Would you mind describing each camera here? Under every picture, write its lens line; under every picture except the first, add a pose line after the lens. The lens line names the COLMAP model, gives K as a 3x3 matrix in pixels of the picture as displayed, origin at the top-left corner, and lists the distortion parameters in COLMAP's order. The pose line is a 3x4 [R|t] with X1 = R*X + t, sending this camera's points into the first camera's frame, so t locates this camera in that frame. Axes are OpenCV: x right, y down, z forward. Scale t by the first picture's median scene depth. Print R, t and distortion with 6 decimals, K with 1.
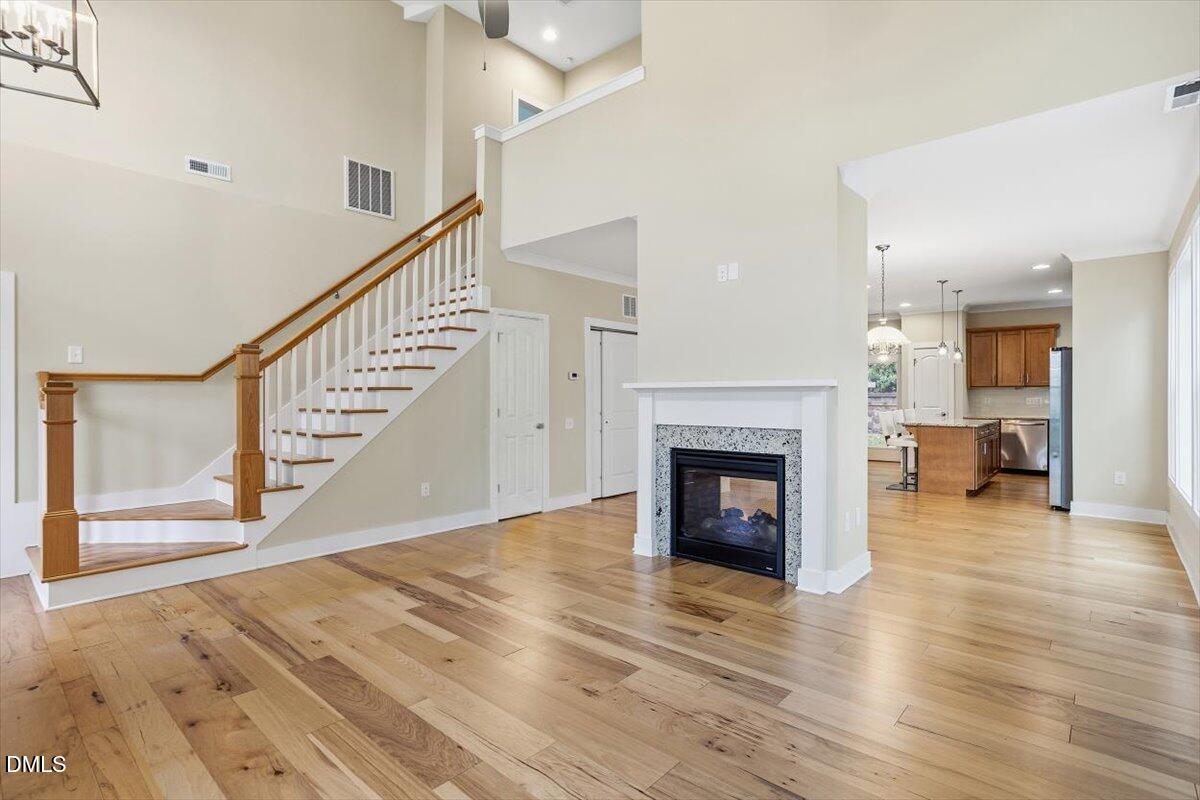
lens RADIAL K [[584.7, 0, 601.5], [0, 584.7, 395.6], [0, 0, 1]] dist [-0.056968, 0.034013]
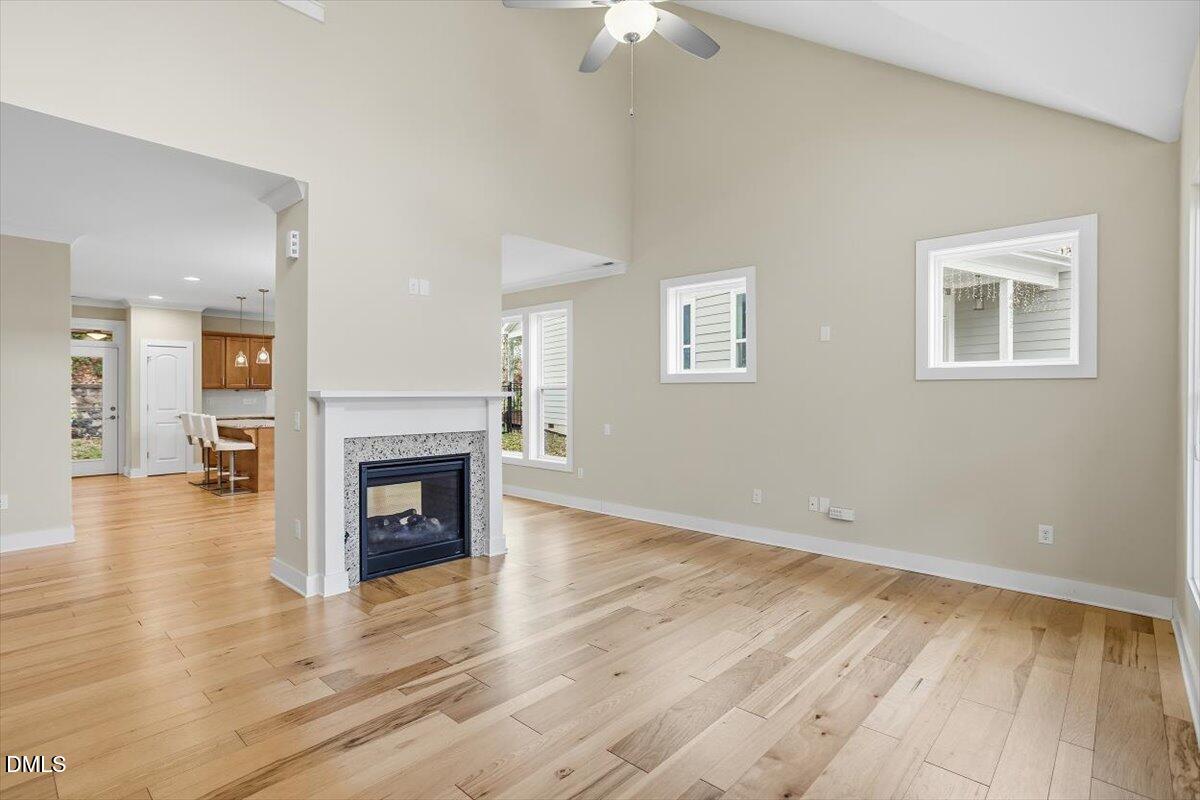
lens RADIAL K [[584.7, 0, 601.5], [0, 584.7, 395.6], [0, 0, 1]] dist [-0.056968, 0.034013]
pose [[0.016664, -0.003751, 0.999854, -0.839331], [-0.003555, 0.999986, 0.003811, -0.020954], [-0.999855, -0.003618, 0.016650, 0.668360]]
